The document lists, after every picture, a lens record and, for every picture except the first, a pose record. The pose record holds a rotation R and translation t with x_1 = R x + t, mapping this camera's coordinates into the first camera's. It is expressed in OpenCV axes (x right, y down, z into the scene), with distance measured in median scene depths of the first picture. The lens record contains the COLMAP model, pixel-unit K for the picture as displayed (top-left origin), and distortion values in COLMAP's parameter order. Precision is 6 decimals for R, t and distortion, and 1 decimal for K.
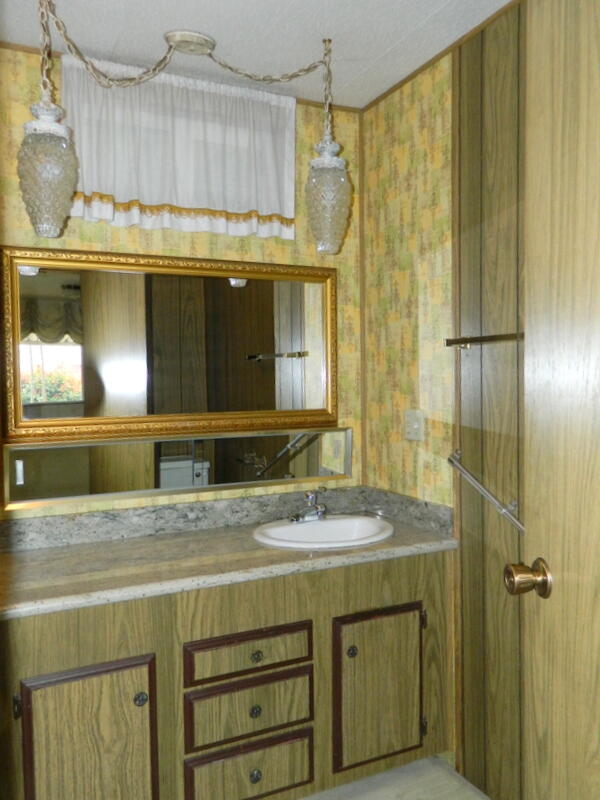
lens RADIAL K [[658.8, 0, 300.0], [0, 658.8, 400.0], [0, 0, 1]] dist [-0.005074, -0.001408]
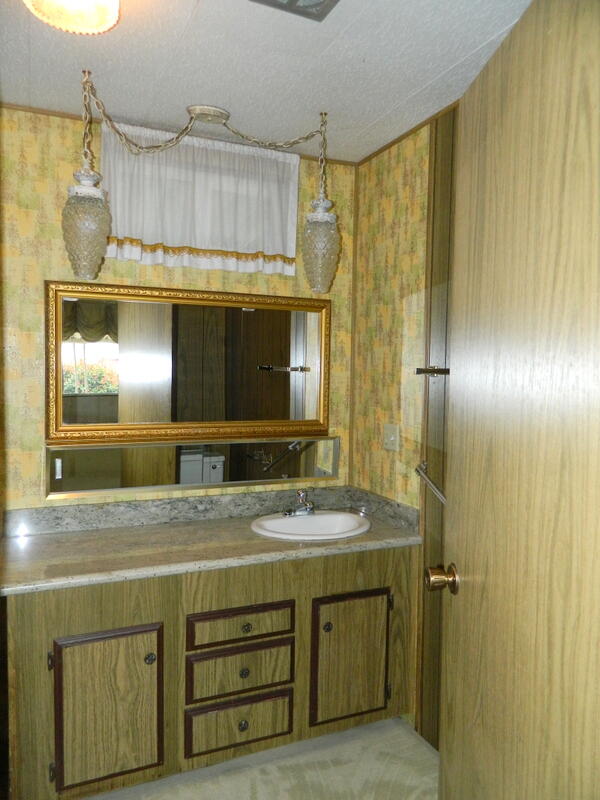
lens RADIAL K [[605.1, 0, 300.0], [0, 605.1, 400.0], [0, 0, 1]] dist [-0.004320, -0.002741]
pose [[0.999022, 0.030327, -0.032190, 0.047377], [-0.029885, 0.999453, 0.014129, -0.042631], [0.032601, -0.013154, 0.999382, -0.091577]]
